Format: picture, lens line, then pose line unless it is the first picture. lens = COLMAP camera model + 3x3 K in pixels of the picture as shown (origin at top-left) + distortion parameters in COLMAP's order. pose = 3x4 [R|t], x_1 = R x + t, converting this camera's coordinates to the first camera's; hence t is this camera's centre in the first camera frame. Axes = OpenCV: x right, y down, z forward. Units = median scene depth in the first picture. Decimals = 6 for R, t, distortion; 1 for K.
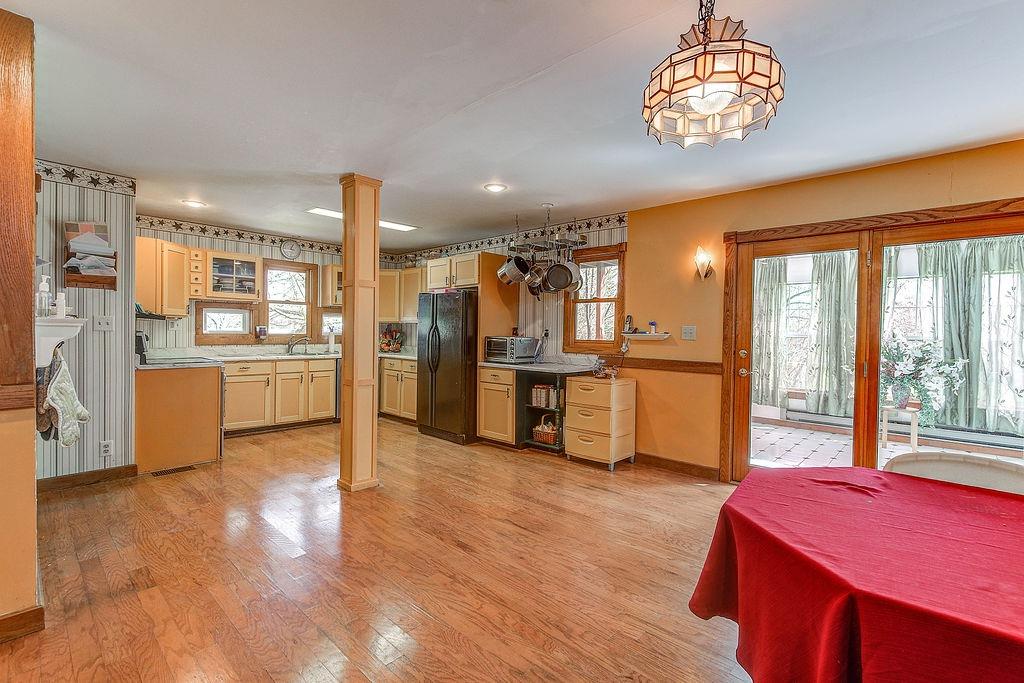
lens RADIAL K [[458.3, 0, 520.3], [0, 458.3, 336.5], [0, 0, 1]] dist [0.001741, 0.000157]
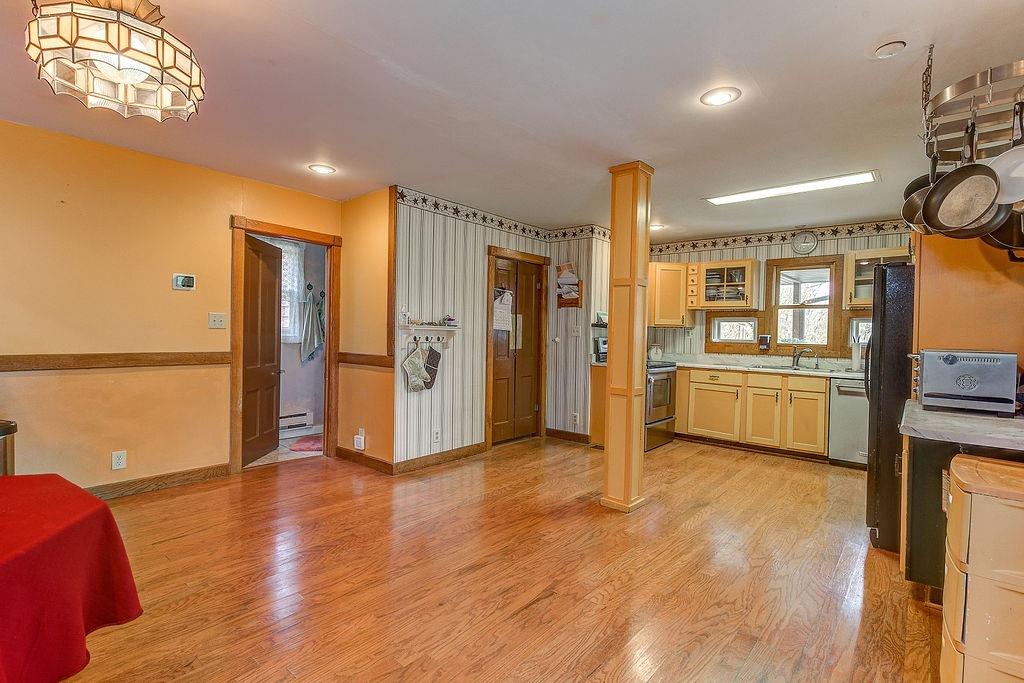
lens RADIAL K [[485.8, 0, 517.3], [0, 485.8, 339.2], [0, 0, 1]] dist [0.013070, -0.007966]
pose [[0.044219, -0.000676, -0.999022, 0.424213], [-0.031353, 0.999506, -0.002064, 0.004060], [0.998530, 0.031414, 0.044176, 0.523806]]
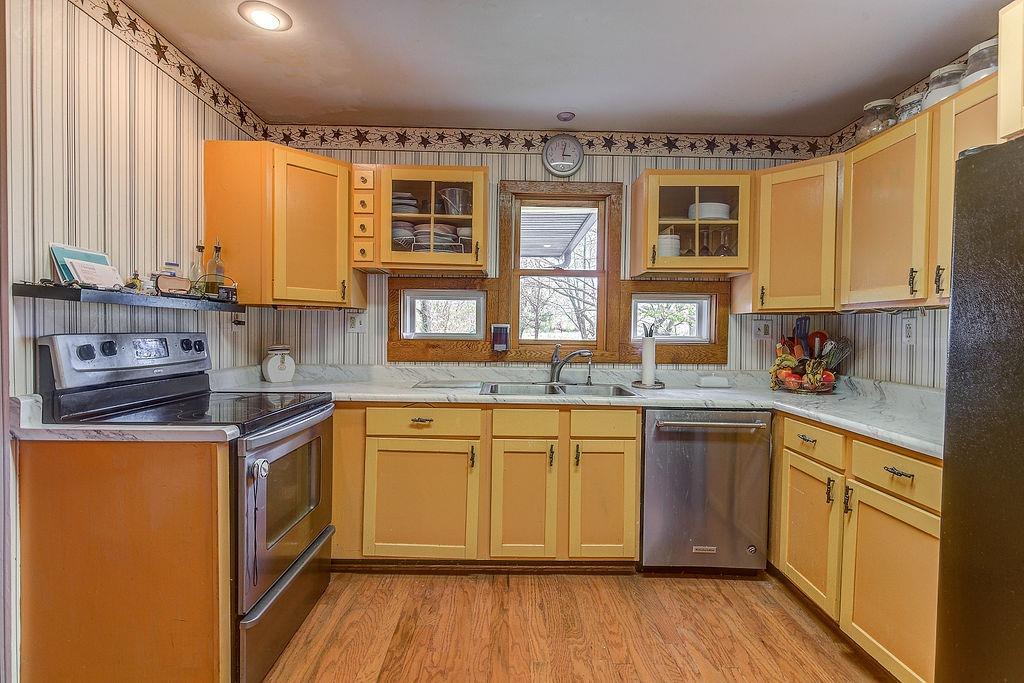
lens RADIAL K [[485.8, 0, 517.3], [0, 485.8, 339.2], [0, 0, 1]] dist [0.013070, -0.007966]
pose [[0.686252, 0.009346, -0.727304, -0.209017], [-0.011289, 0.999934, 0.002197, -0.008746], [0.727276, 0.006703, 0.686312, 0.746803]]
